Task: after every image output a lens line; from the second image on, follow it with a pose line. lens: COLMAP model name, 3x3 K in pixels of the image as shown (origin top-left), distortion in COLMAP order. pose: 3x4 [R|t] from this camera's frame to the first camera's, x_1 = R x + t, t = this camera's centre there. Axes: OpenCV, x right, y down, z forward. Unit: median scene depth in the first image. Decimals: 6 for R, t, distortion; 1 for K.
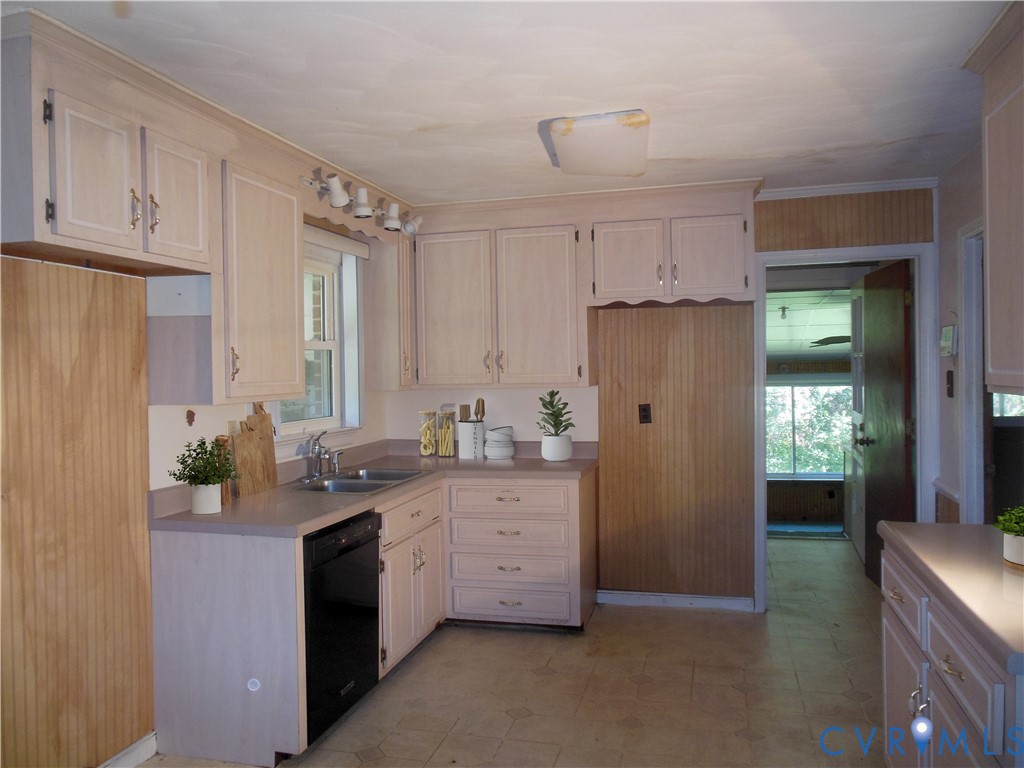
lens RADIAL K [[765.4, 0, 512.9], [0, 765.4, 384.1], [0, 0, 1]] dist [0.004742, 0.002898]
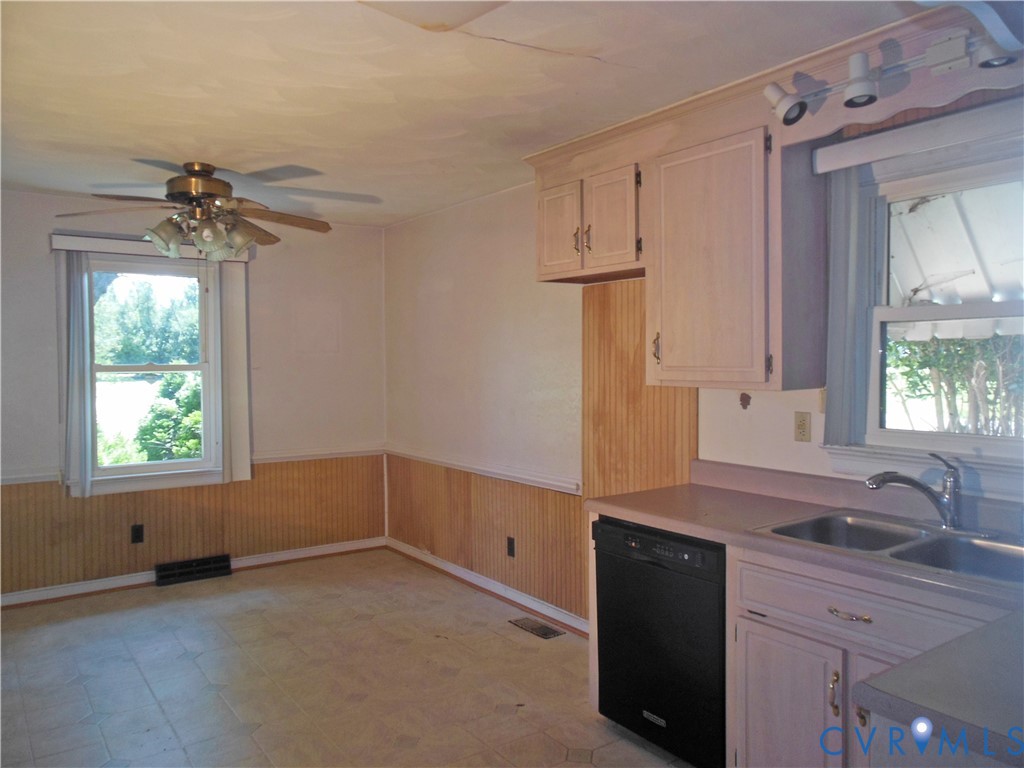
lens RADIAL K [[757.9, 0, 511.8], [0, 757.9, 383.2], [0, 0, 1]] dist [0.001694, 0.000056]
pose [[0.773907, 0.034955, -0.632333, 0.164248], [-0.019503, 0.999317, 0.031372, -0.002975], [0.632998, -0.011946, 0.774061, -0.274217]]
